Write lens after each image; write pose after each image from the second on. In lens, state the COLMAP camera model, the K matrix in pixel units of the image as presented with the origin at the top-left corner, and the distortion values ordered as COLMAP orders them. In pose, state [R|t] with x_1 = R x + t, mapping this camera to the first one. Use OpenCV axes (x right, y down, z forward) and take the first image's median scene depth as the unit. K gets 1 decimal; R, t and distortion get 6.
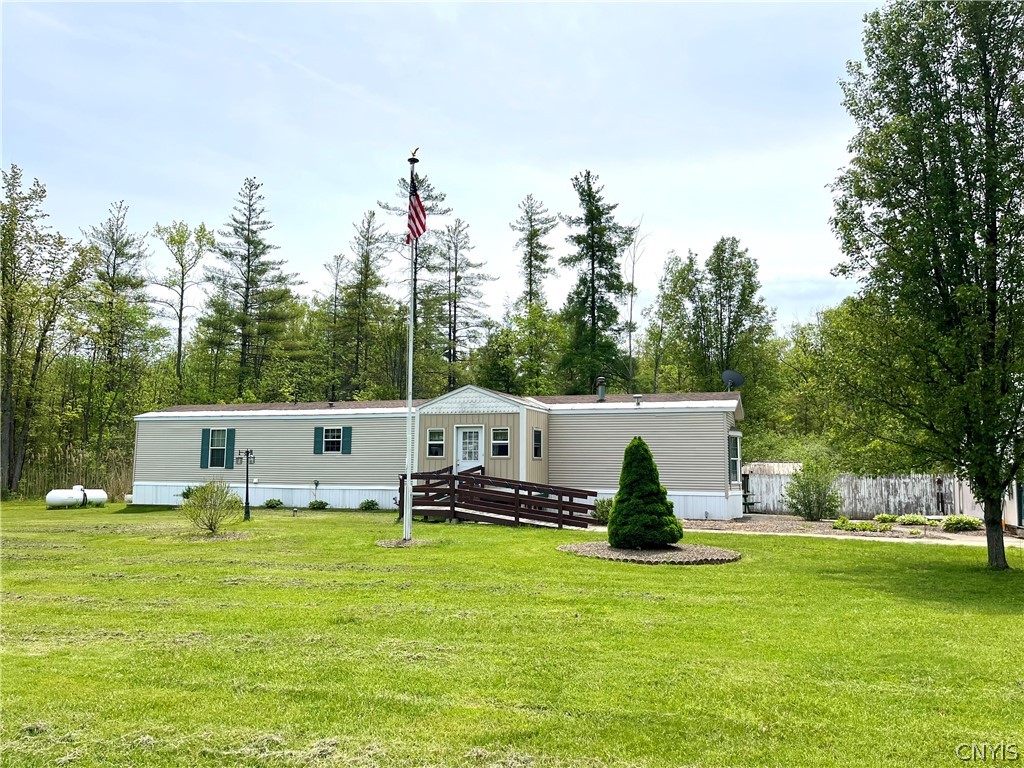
lens RADIAL K [[792.6, 0, 513.6], [0, 792.6, 386.1], [0, 0, 1]] dist [0.006276, -0.013287]
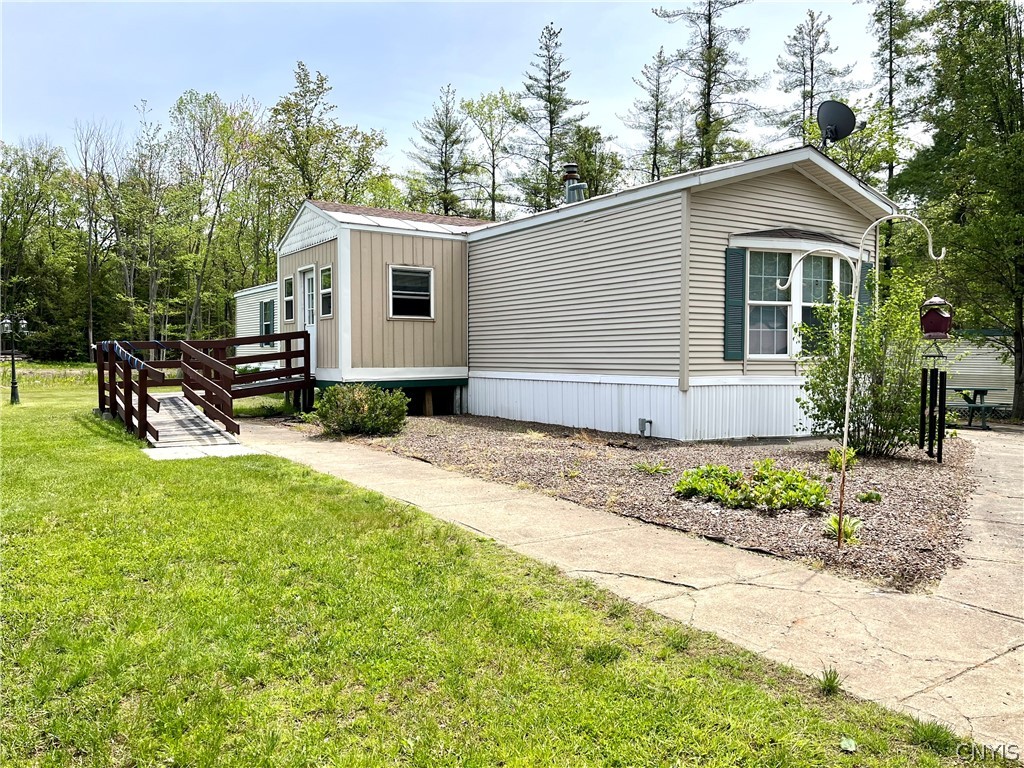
lens RADIAL K [[792.6, 0, 511.6], [0, 792.6, 382.0], [0, 0, 1]] dist [0.006276, -0.013287]
pose [[0.780788, 0.014025, -0.624639, 0.192418], [0.067038, 0.992096, 0.106073, 0.034206], [0.621189, -0.124695, 0.773676, 0.245975]]
